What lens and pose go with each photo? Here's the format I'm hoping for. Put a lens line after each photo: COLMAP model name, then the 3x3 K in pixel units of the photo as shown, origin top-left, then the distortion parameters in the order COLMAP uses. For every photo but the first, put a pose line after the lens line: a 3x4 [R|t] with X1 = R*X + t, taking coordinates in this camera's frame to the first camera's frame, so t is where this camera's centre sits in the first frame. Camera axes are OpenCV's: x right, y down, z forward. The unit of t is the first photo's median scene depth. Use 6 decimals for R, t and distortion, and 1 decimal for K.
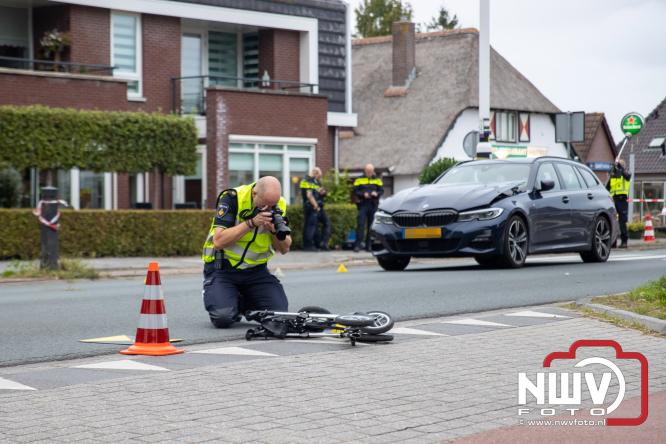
lens RADIAL K [[1666.3, 0, 257.4], [0, 1666.3, 247.5], [0, 0, 1]] dist [0.208289, 0.459735]
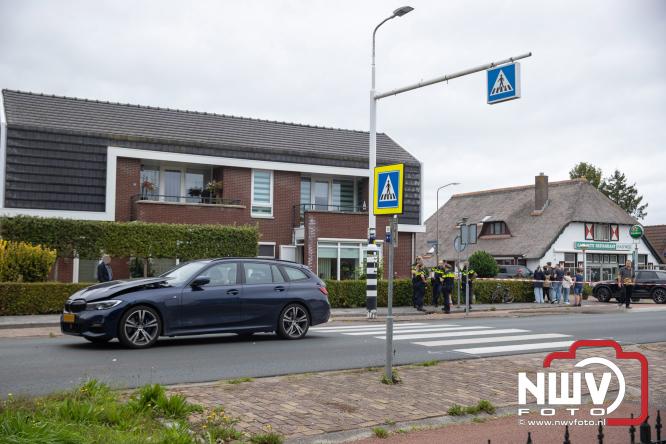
lens RADIAL K [[736.2, 0, 325.2], [0, 736.2, 231.7], [0, 0, 1]] dist [0.032612, 0.025470]
pose [[0.938523, -0.000624, -0.345216, 0.255733], [-0.024112, 0.997438, -0.067357, -0.021999], [0.344373, 0.071540, 0.936103, 0.283821]]
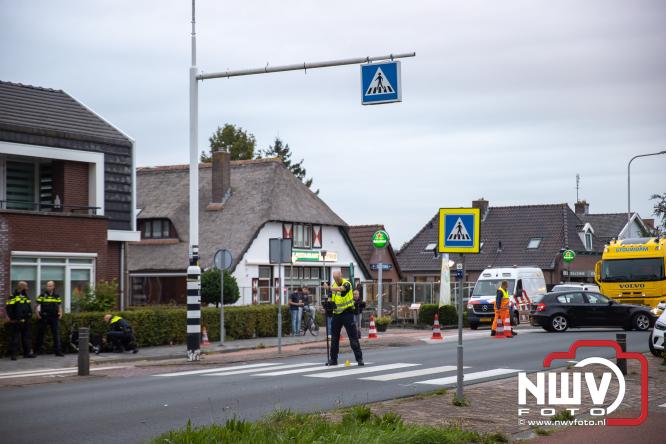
lens RADIAL K [[1279.6, 0, 331.3], [0, 1279.6, 234.5], [0, 0, 1]] dist [0.214331, 0.278393]
pose [[0.992740, 0.008608, 0.119976, 0.096540], [-0.001040, 0.998013, -0.063003, -0.021861], [-0.120280, 0.062421, 0.990776, 0.071457]]
